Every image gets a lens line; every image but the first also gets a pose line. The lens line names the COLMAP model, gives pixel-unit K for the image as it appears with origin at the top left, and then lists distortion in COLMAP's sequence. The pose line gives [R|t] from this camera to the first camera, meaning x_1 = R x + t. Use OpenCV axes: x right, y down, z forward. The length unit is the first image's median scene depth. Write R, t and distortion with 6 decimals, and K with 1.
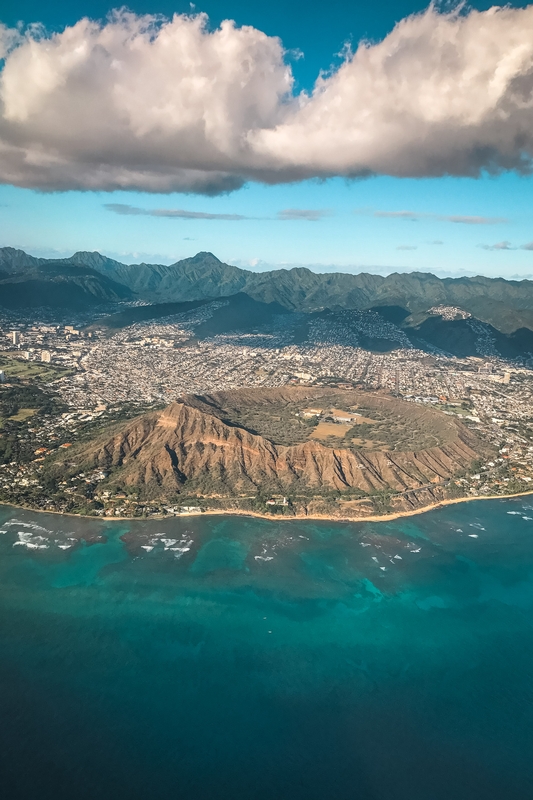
lens RADIAL K [[657.2, 0, 254.2], [0, 657.2, 398.5], [0, 0, 1]] dist [0.011298, -0.000143]
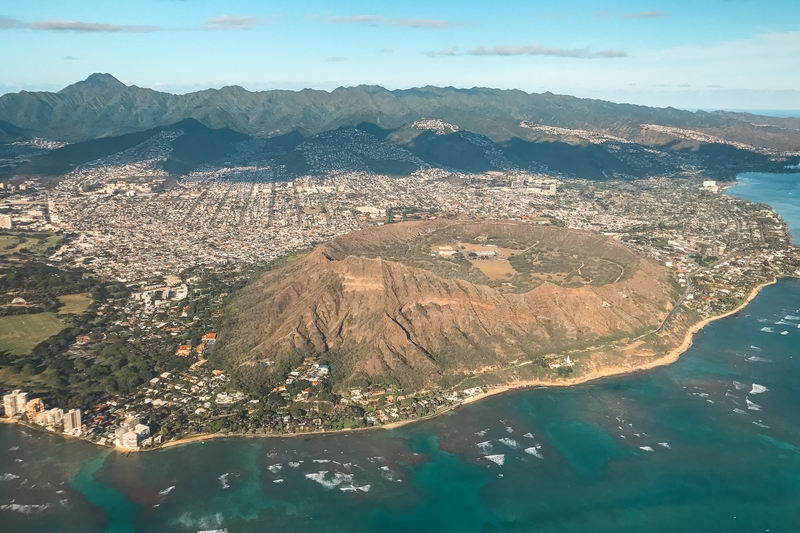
lens RADIAL K [[746.9, 0, 399.5], [0, 746.9, 224.1], [0, 0, 1]] dist [-0.009002, -0.011175]
pose [[0.934560, -0.111637, 0.337839, -0.303652], [0.115497, 0.993270, 0.008723, -0.028683], [-0.336539, 0.030867, 0.941164, 0.141229]]
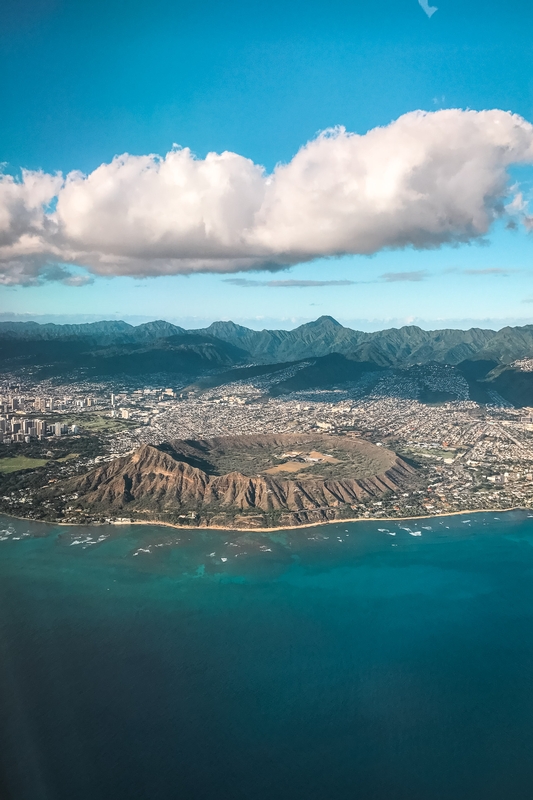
lens RADIAL K [[654.3, 0, 266.5], [0, 654.3, 400.0], [0, 0, 1]] dist [0.000078, -0.004145]
pose [[0.973450, -0.026501, -0.227359, 0.341327], [0.006375, 0.996029, -0.088802, 0.030427], [0.228810, 0.084995, 0.969754, -0.174282]]
